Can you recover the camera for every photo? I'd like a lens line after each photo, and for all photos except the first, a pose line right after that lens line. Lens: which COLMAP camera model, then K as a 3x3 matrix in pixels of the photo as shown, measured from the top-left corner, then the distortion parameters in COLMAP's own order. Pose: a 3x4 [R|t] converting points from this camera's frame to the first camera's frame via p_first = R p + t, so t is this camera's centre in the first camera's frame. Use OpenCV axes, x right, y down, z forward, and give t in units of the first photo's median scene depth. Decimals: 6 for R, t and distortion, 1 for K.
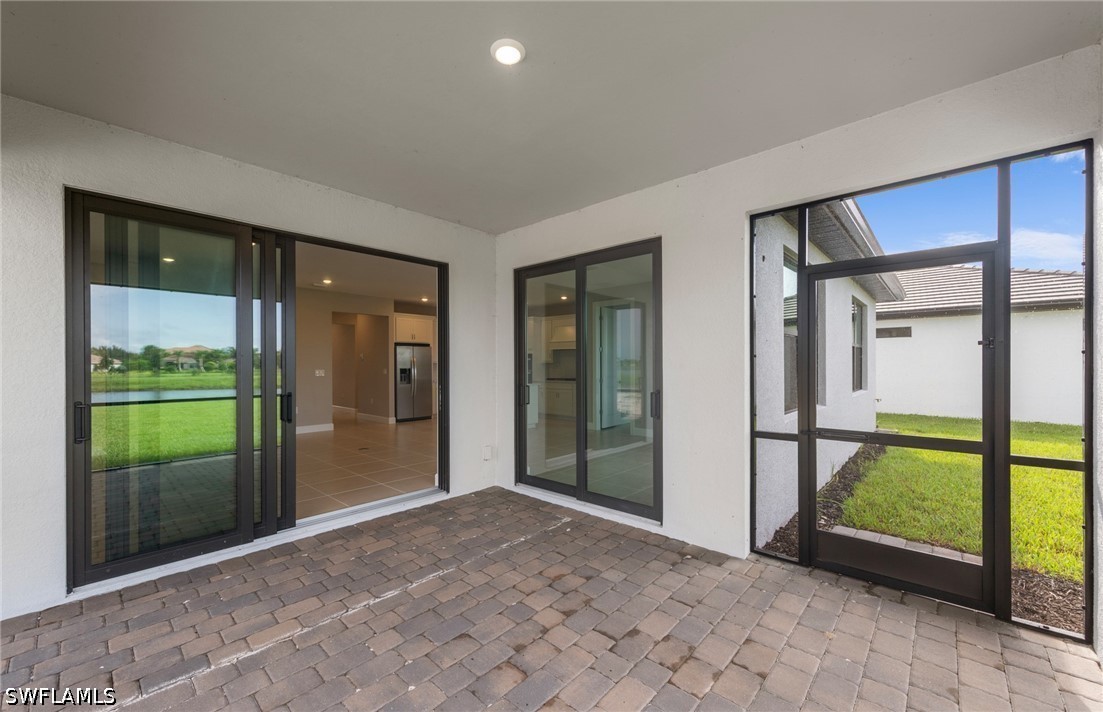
lens RADIAL K [[433.6, 0, 549.8], [0, 433.6, 365.1], [0, 0, 1]] dist [-0.000111, -0.000160]
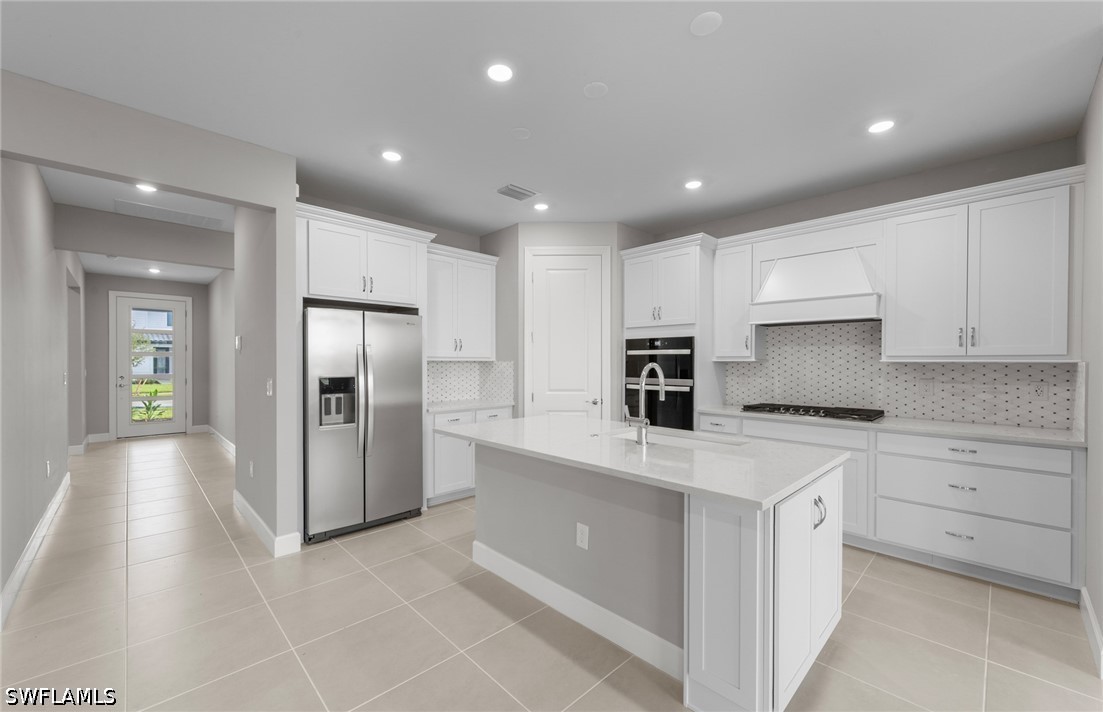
lens RADIAL K [[433.6, 0, 549.8], [0, 433.6, 365.1], [0, 0, 1]] dist [-0.000111, -0.000160]
pose [[0.998405, 0.002713, -0.056392, -0.186709], [-0.002583, 0.999994, 0.002371, -0.002416], [0.056398, -0.002222, 0.998406, 0.829755]]
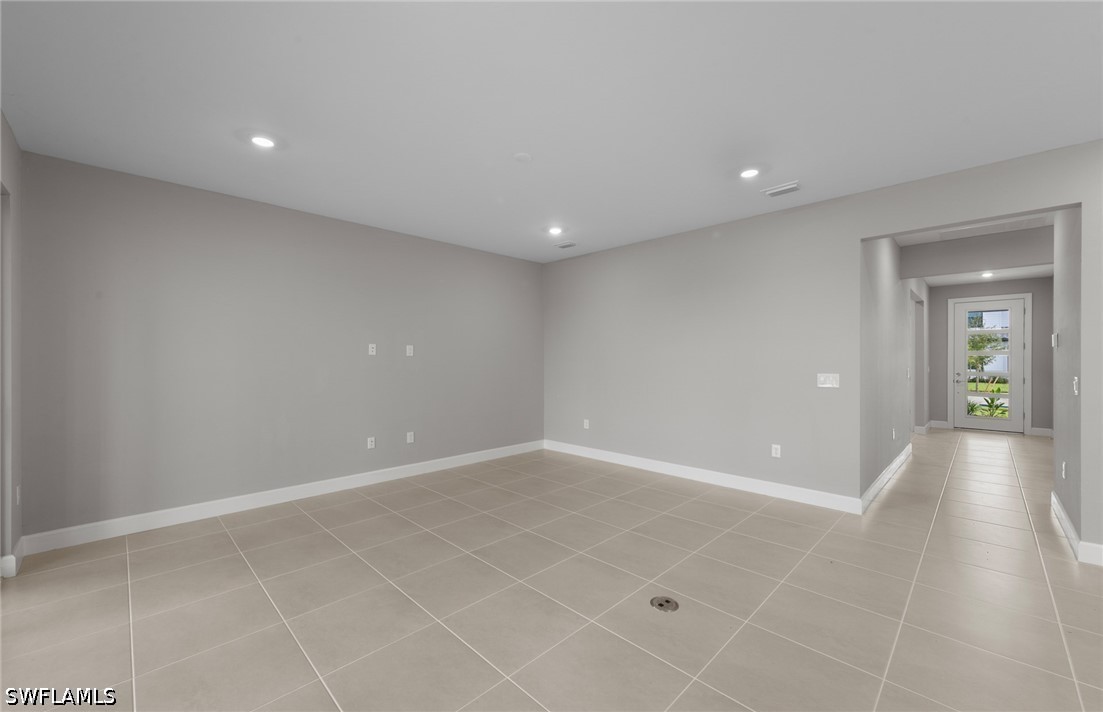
lens RADIAL K [[427.9, 0, 547.3], [0, 427.9, 358.4], [0, 0, 1]] dist [0.002513, 0.000279]
pose [[-0.052819, -0.001438, -0.998603, -0.061904], [-0.005994, 0.999981, -0.001123, -0.002233], [0.998586, 0.005926, -0.052827, 0.763651]]
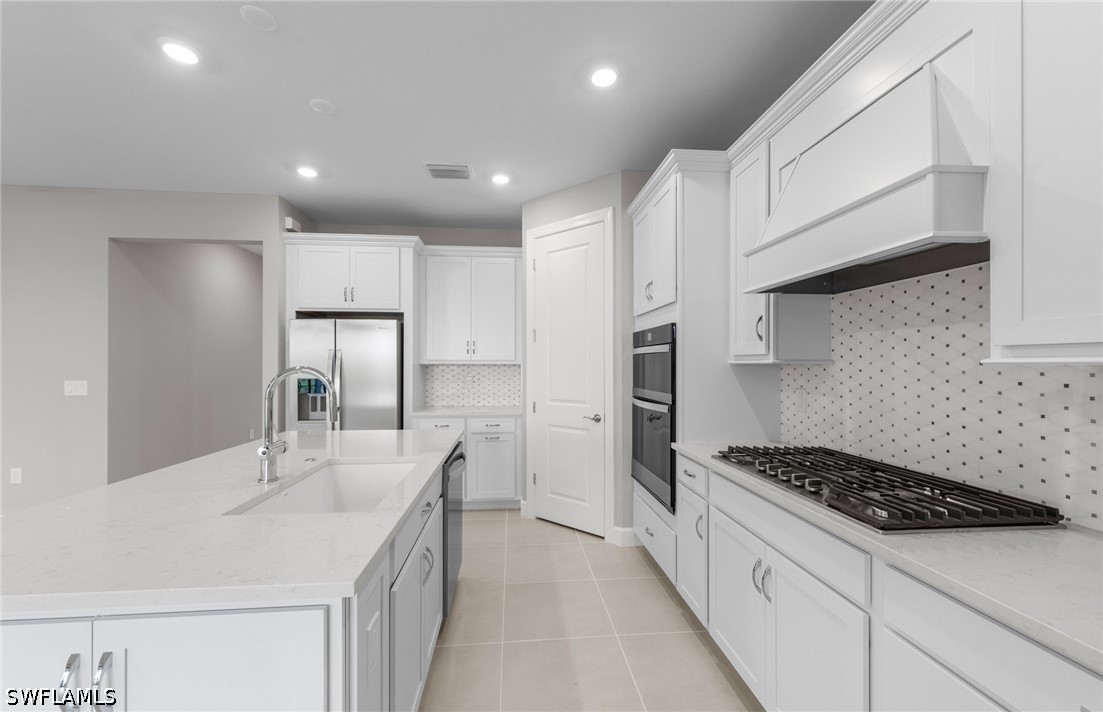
lens RADIAL K [[433.6, 0, 549.8], [0, 433.6, 365.1], [0, 0, 1]] dist [-0.000111, -0.000160]
pose [[0.736742, 0.001225, -0.676172, 0.090776], [-0.003979, 0.999989, -0.002524, -0.004076], [0.676162, 0.004550, 0.736739, 1.054653]]
